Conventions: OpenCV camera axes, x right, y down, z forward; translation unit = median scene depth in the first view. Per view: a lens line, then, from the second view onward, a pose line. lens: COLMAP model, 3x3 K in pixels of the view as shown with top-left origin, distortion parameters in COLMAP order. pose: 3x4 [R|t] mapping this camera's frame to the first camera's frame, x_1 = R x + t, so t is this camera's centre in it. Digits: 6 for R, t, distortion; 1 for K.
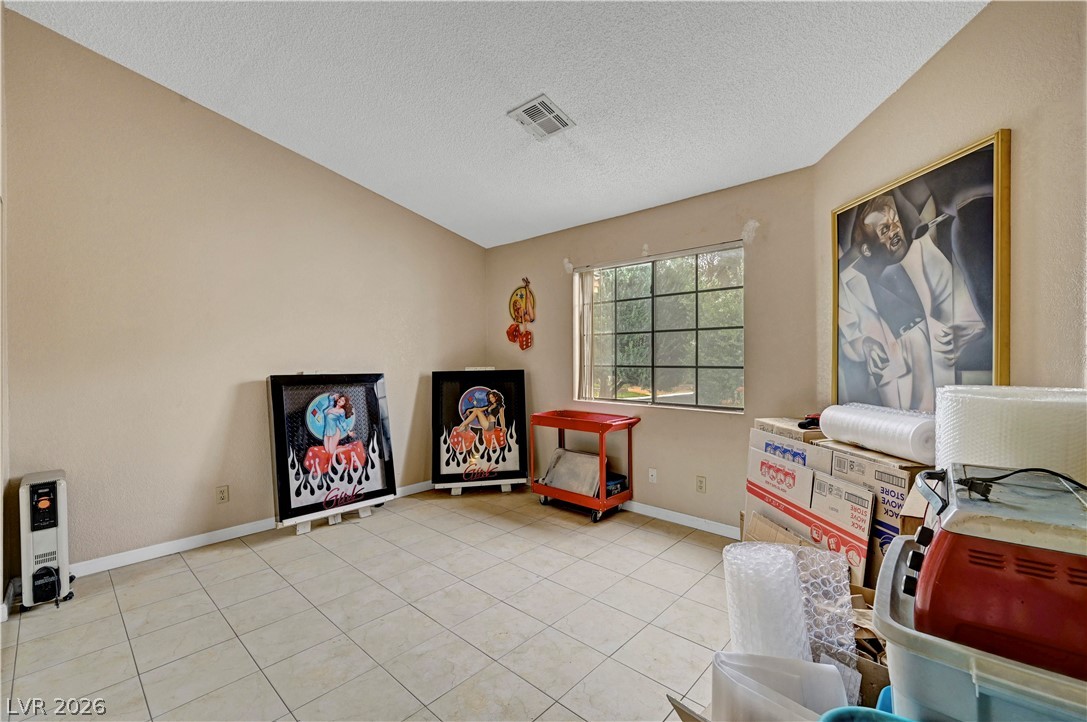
lens RADIAL K [[450.3, 0, 551.1], [0, 450.3, 358.4], [0, 0, 1]] dist [-0.000915, -0.000057]
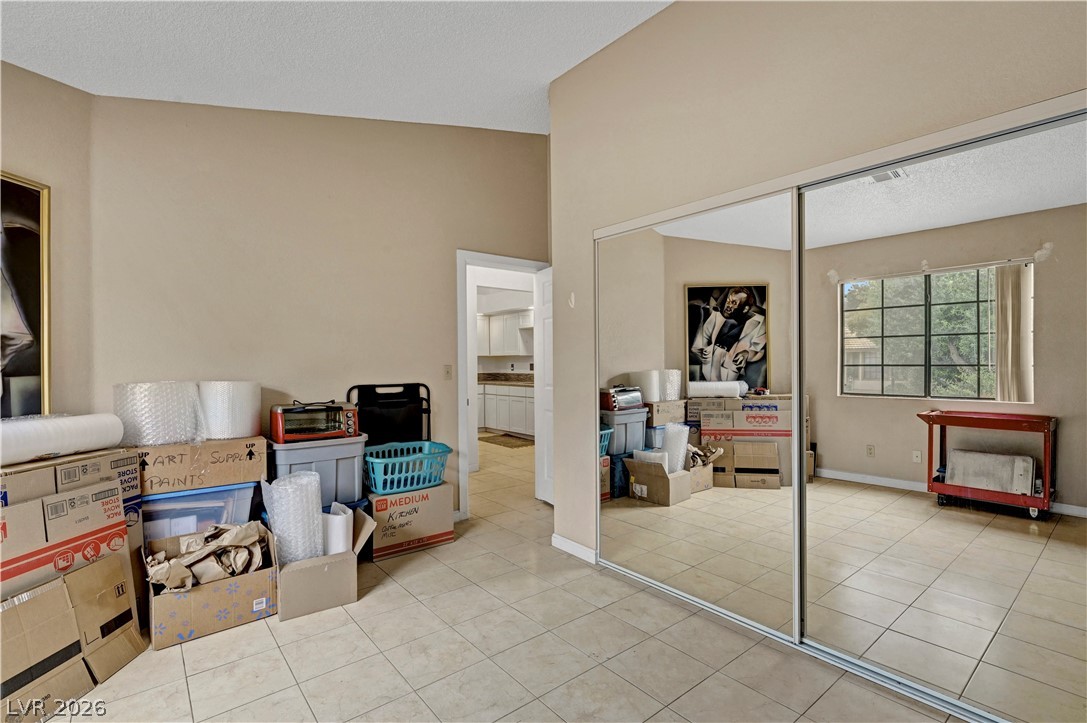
lens RADIAL K [[506.3, 0, 545.6], [0, 506.3, 363.5], [0, 0, 1]] dist [-0.001363, -0.000236]
pose [[-0.987129, 0.009635, 0.159638, -0.448338], [0.009157, 0.999951, -0.003729, 0.008632], [-0.159666, -0.002219, -0.987169, 1.592052]]
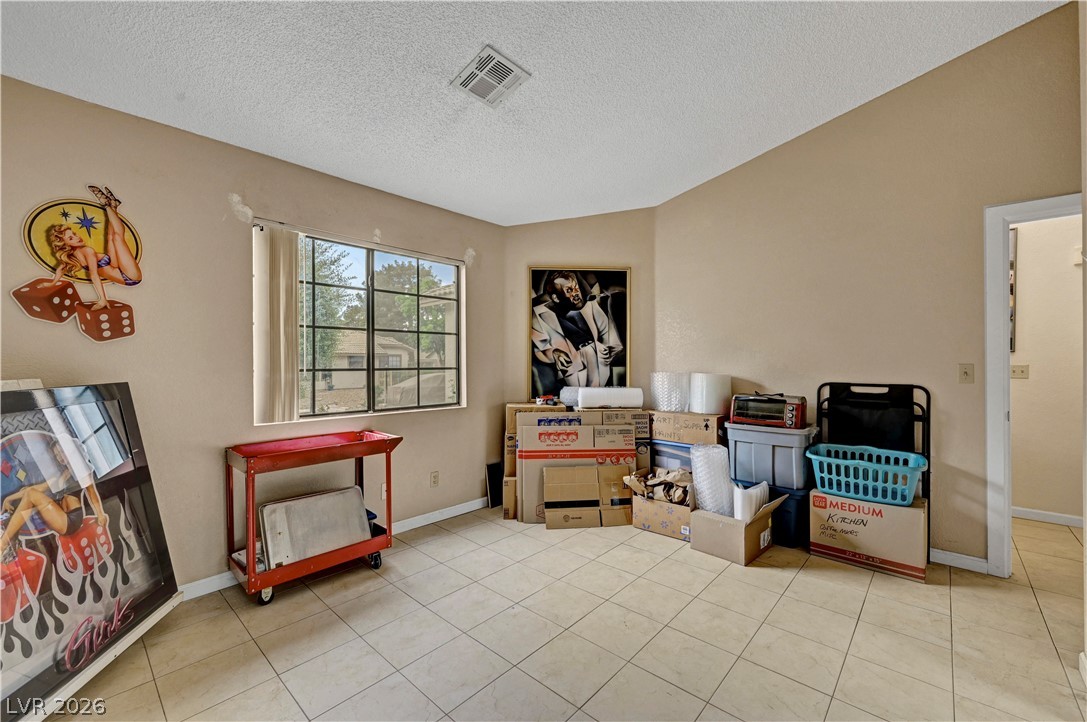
lens RADIAL K [[440.7, 0, 544.9], [0, 440.7, 359.1], [0, 0, 1]] dist [0.000078, 0.000114]
pose [[0.009390, 0.006172, 0.999937, -1.005823], [-0.004032, 0.999973, -0.006134, 0.003063], [-0.999948, -0.003974, 0.009415, 1.046454]]
